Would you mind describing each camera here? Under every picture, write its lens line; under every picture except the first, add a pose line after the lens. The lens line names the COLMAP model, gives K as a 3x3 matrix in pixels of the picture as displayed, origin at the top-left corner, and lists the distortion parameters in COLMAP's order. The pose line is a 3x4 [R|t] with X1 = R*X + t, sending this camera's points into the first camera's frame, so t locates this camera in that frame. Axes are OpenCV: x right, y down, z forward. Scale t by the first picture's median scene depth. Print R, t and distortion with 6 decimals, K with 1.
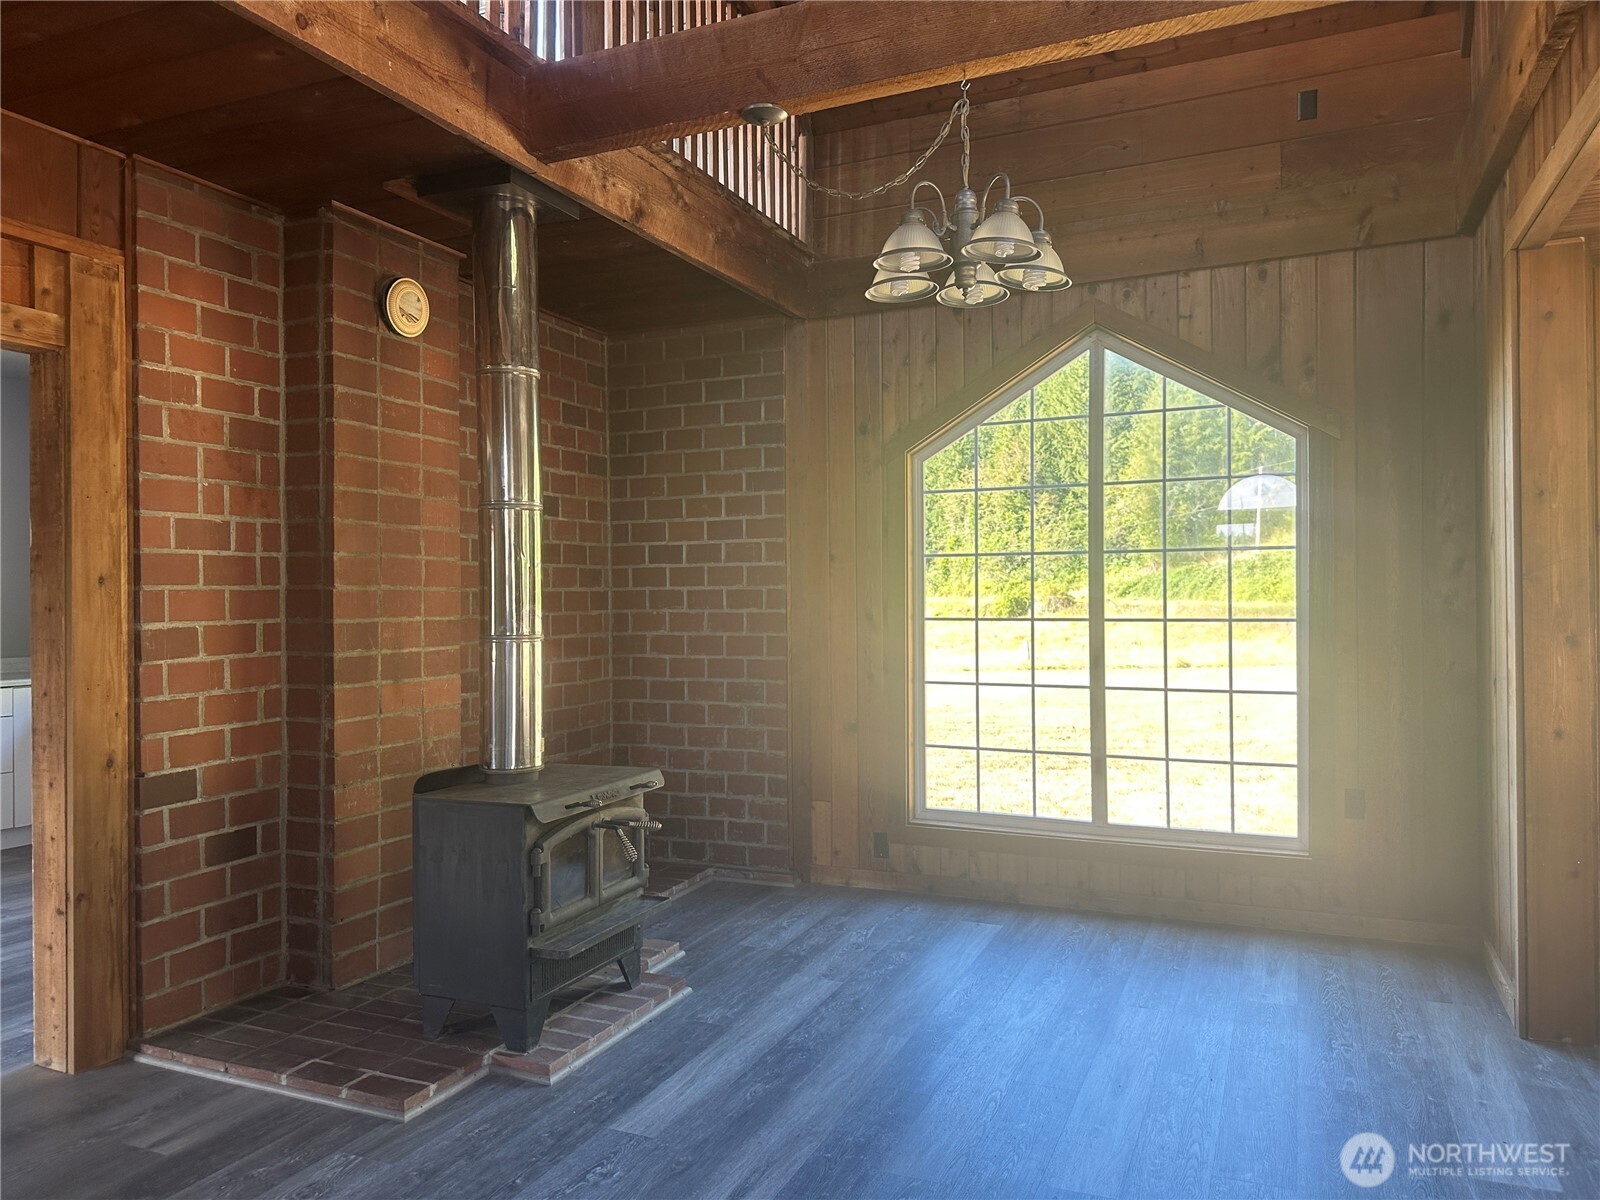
lens RADIAL K [[1131.0, 0, 789.4], [0, 1131.0, 599.6], [0, 0, 1]] dist [0.005496, -0.001484]
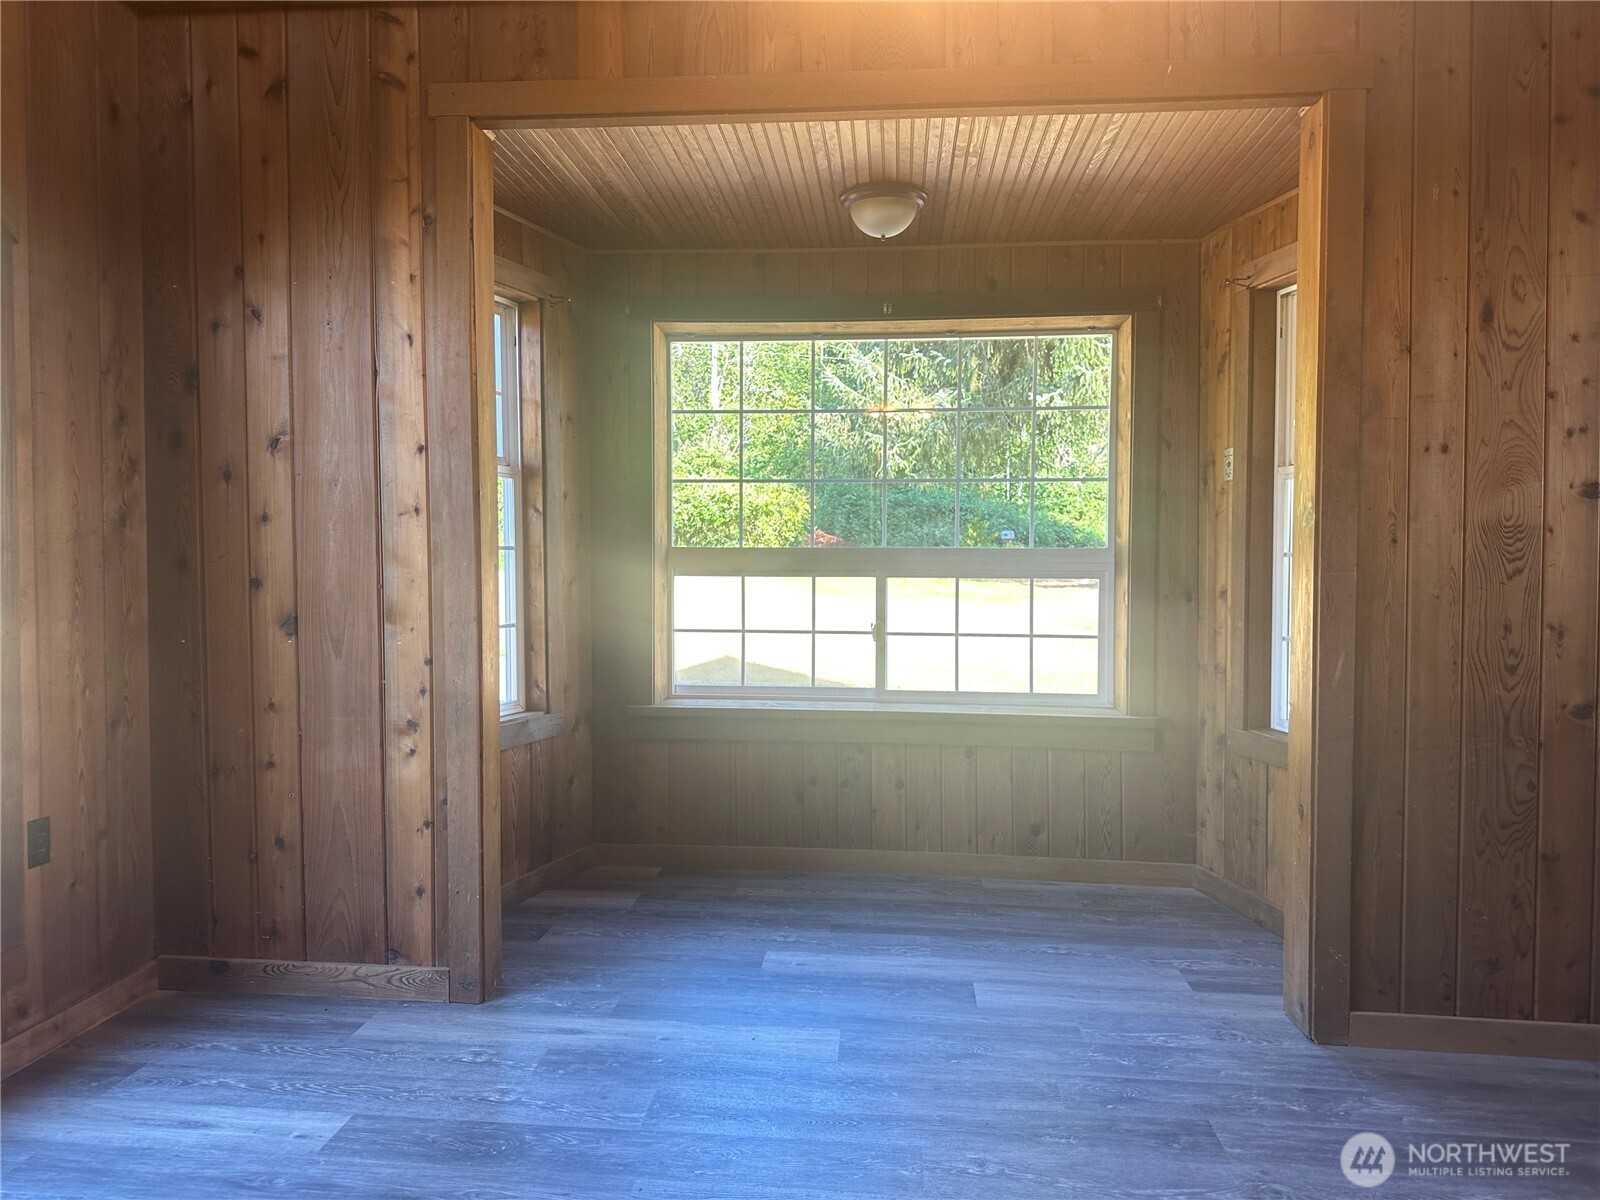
lens RADIAL K [[1131.0, 0, 789.4], [0, 1131.0, 599.6], [0, 0, 1]] dist [0.005496, -0.001484]
pose [[-0.312309, -0.038352, 0.949206, -0.324415], [-0.008154, 0.999256, 0.037691, 0.016032], [-0.949946, 0.004031, -0.312389, 1.093024]]
